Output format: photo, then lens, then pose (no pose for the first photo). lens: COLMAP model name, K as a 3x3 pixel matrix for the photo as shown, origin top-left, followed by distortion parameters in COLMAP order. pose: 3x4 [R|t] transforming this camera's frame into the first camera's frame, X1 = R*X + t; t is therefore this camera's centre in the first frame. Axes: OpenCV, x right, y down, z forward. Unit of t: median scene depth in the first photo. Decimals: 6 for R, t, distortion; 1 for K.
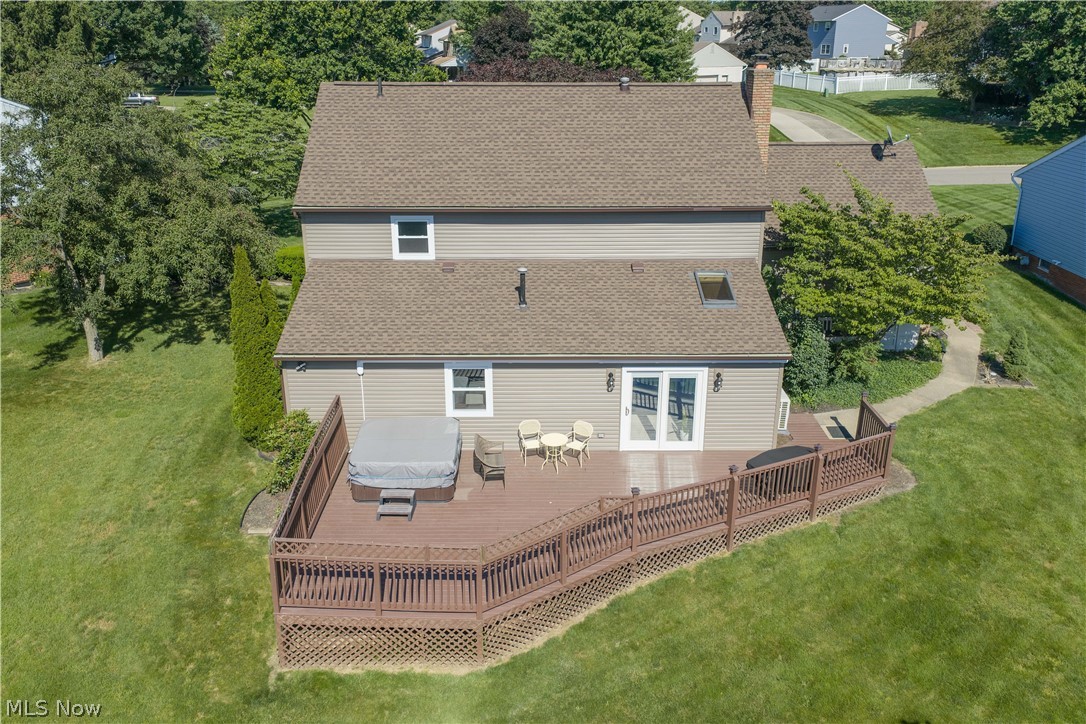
lens RADIAL K [[903.3, 0, 539.6], [0, 903.3, 364.7], [0, 0, 1]] dist [0.021864, -0.039228]
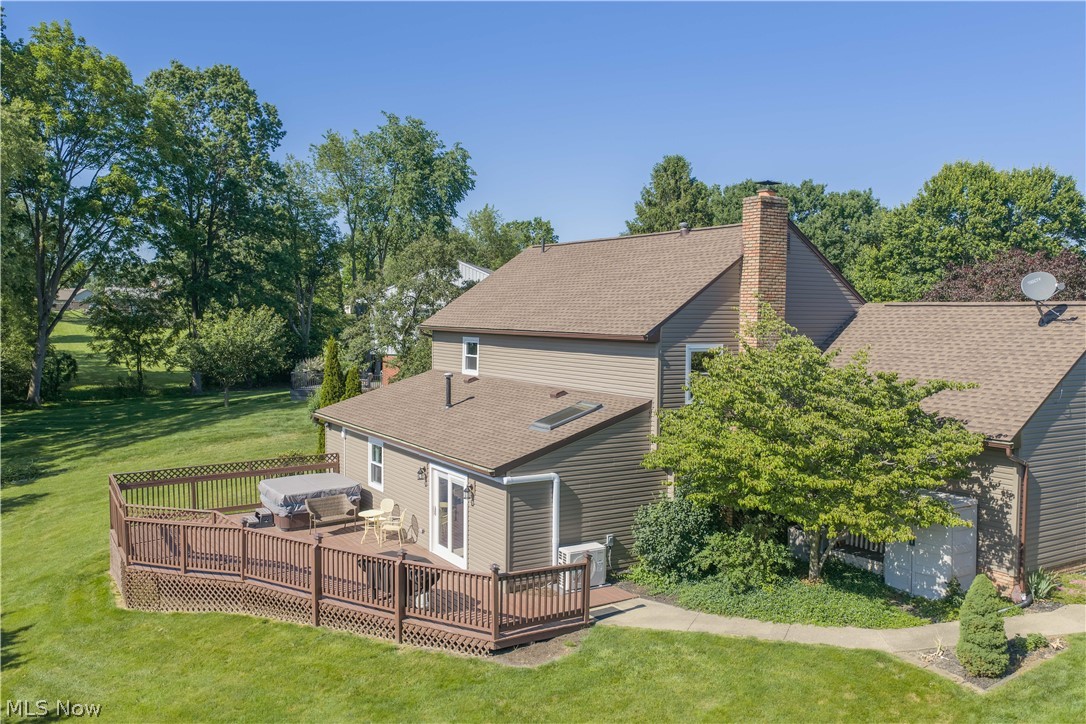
lens RADIAL K [[903.3, 0, 546.1], [0, 903.3, 364.8], [0, 0, 1]] dist [0.021864, -0.039228]
pose [[0.516651, 0.054597, -0.854454, 1.019165], [-0.301273, 0.945735, -0.121737, -0.017557], [0.801440, 0.320319, 0.505063, 0.541916]]
